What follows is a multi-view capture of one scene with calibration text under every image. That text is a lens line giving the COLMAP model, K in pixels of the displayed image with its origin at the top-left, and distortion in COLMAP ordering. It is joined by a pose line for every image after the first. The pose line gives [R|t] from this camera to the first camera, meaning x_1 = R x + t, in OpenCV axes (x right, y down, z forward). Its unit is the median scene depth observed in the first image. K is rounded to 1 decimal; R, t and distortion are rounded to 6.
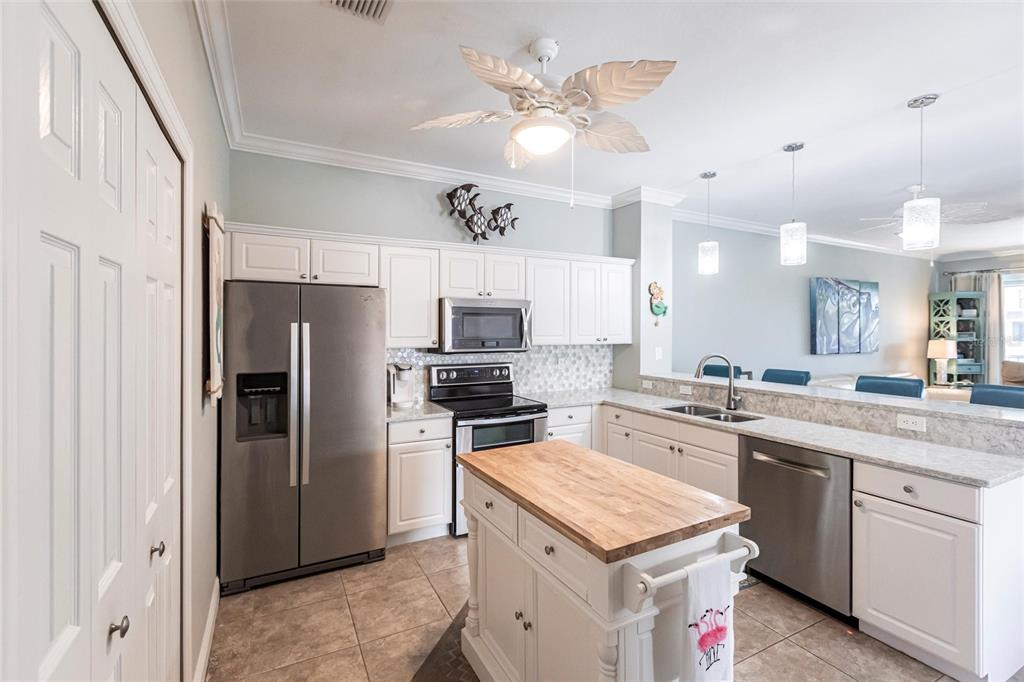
lens RADIAL K [[455.4, 0, 511.2], [0, 455.4, 329.6], [0, 0, 1]] dist [0.001682, 0.000031]
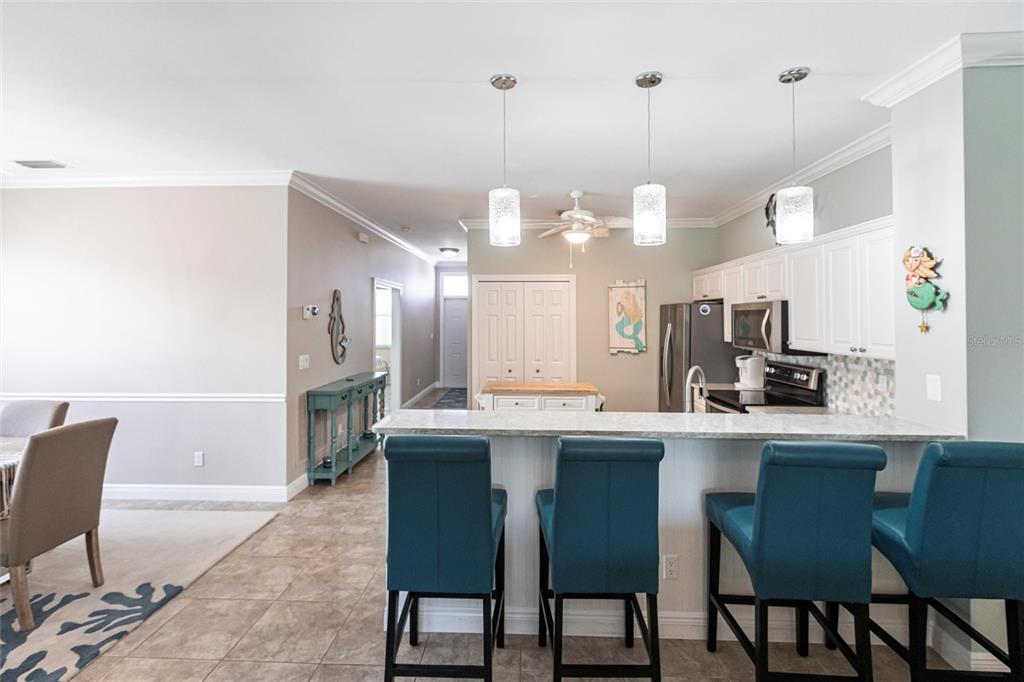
lens RADIAL K [[462.4, 0, 508.6], [0, 462.4, 315.9], [0, 0, 1]] dist [0.001888, -0.000453]
pose [[-0.501326, -0.004896, -0.865245, 1.177327], [-0.002651, 0.999988, -0.004122, -0.026683], [0.865255, 0.000227, -0.501333, 1.020098]]
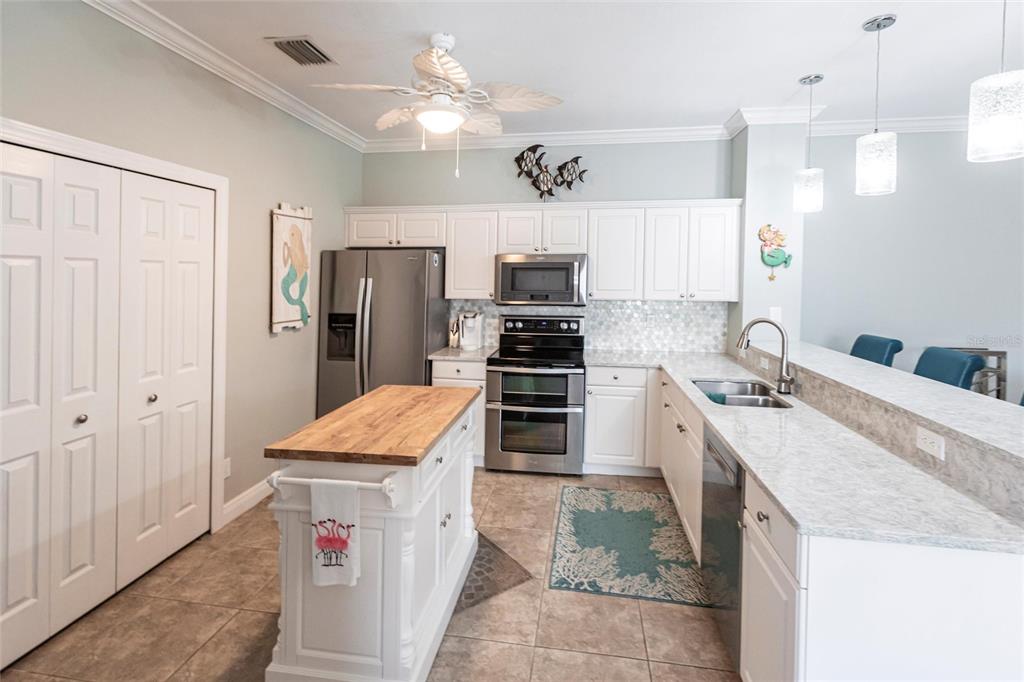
lens RADIAL K [[471.6, 0, 506.5], [0, 471.6, 277.6], [0, 0, 1]] dist [0.002909, 0.000140]
pose [[0.803767, 0.003638, -0.594933, 0.518651], [-0.003727, 0.999992, 0.001080, -0.013887], [0.594933, 0.001349, 0.803774, 0.084873]]
